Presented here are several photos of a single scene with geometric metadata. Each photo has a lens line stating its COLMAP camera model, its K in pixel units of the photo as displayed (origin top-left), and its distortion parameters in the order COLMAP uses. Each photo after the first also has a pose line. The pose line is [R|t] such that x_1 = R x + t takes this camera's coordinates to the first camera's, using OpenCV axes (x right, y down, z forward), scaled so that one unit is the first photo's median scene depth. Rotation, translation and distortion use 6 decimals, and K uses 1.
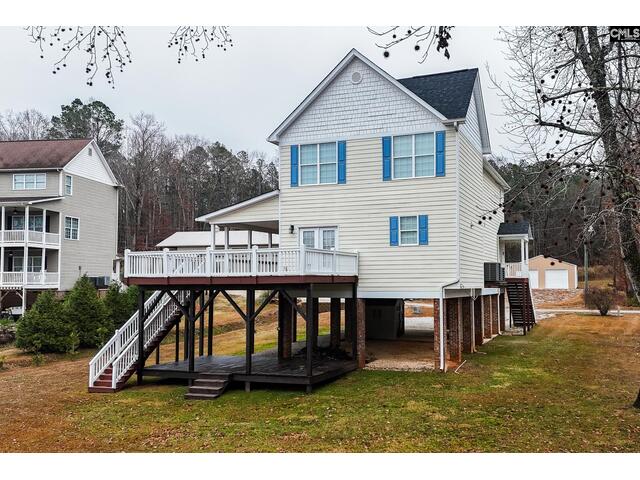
lens RADIAL K [[586.9, 0, 369.1], [0, 586.9, 256.5], [0, 0, 1]] dist [0.057779, -0.015357]
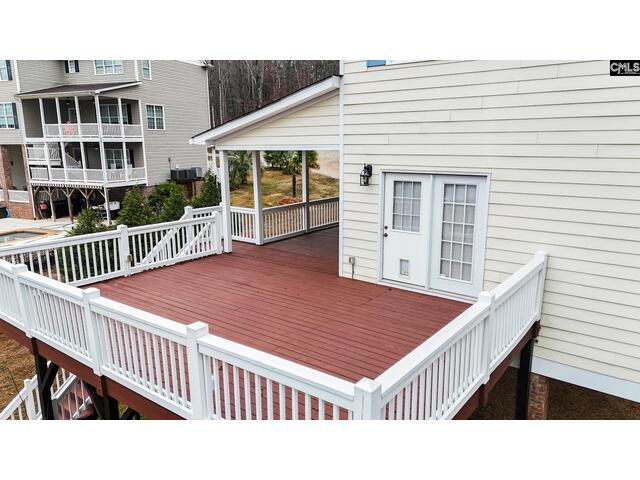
lens RADIAL K [[467.4, 0, 320.0], [0, 467.4, 240.0], [0, 0, 1]] dist [0.091303, -0.095767]
pose [[0.957322, 0.060599, -0.282600, -0.067523], [0.012849, 0.967883, 0.251073, -0.088523], [0.288739, -0.243989, 0.925797, 0.684143]]
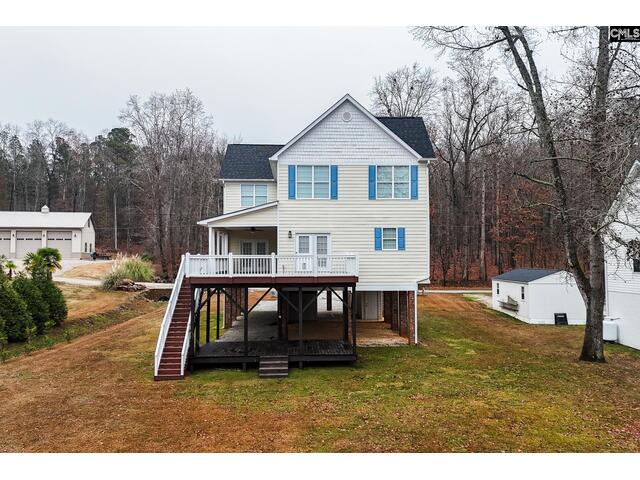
lens RADIAL K [[554.5, 0, 312.5], [0, 554.5, 236.8], [0, 0, 1]] dist [0.116297, -0.177185]
pose [[0.924371, 0.018940, 0.381025, -0.539160], [-0.018890, 0.999814, -0.003871, -0.038941], [-0.381028, -0.003620, 0.924557, -0.078136]]
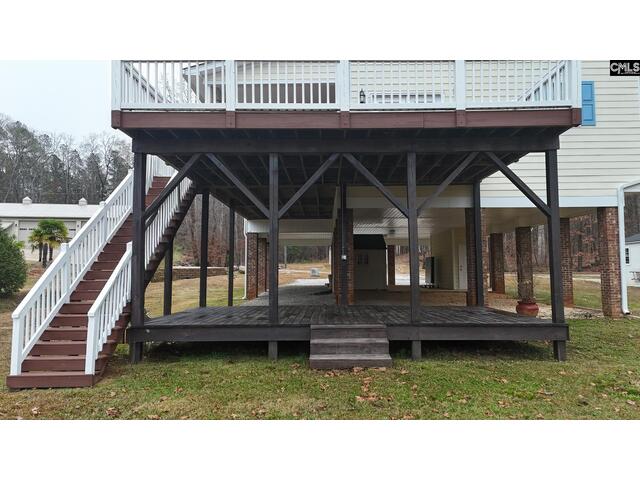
lens RADIAL K [[467.4, 0, 320.0], [0, 467.4, 240.0], [0, 0, 1]] dist [0.091303, -0.095767]
pose [[0.939122, 0.027175, 0.342507, -0.348153], [-0.017909, 0.999384, -0.030189, 0.122199], [-0.343116, 0.022217, 0.939030, 0.569405]]
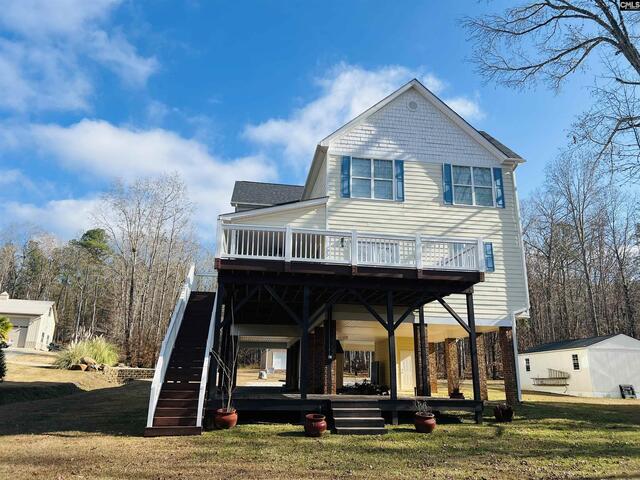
lens RADIAL K [[484.4, 0, 320.0], [0, 484.4, 240.0], [0, 0, 1]] dist [0.082673, -0.187231]
pose [[0.869588, 0.156114, 0.468449, -0.518405], [-0.041041, 0.968274, -0.246499, 0.134851], [-0.492069, 0.195127, 0.848407, 0.409322]]
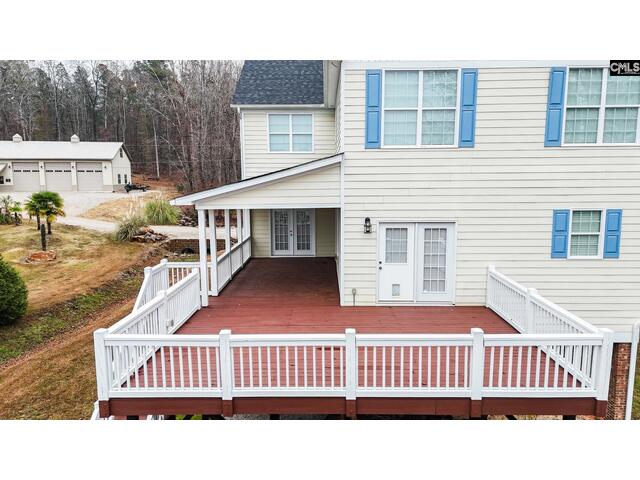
lens RADIAL K [[467.4, 0, 320.0], [0, 467.4, 240.0], [0, 0, 1]] dist [0.091303, -0.095767]
pose [[0.939984, -0.045935, 0.338112, -0.339308], [-0.014024, 0.984859, 0.172789, -0.113237], [-0.340930, -0.167160, 0.925108, 0.609042]]
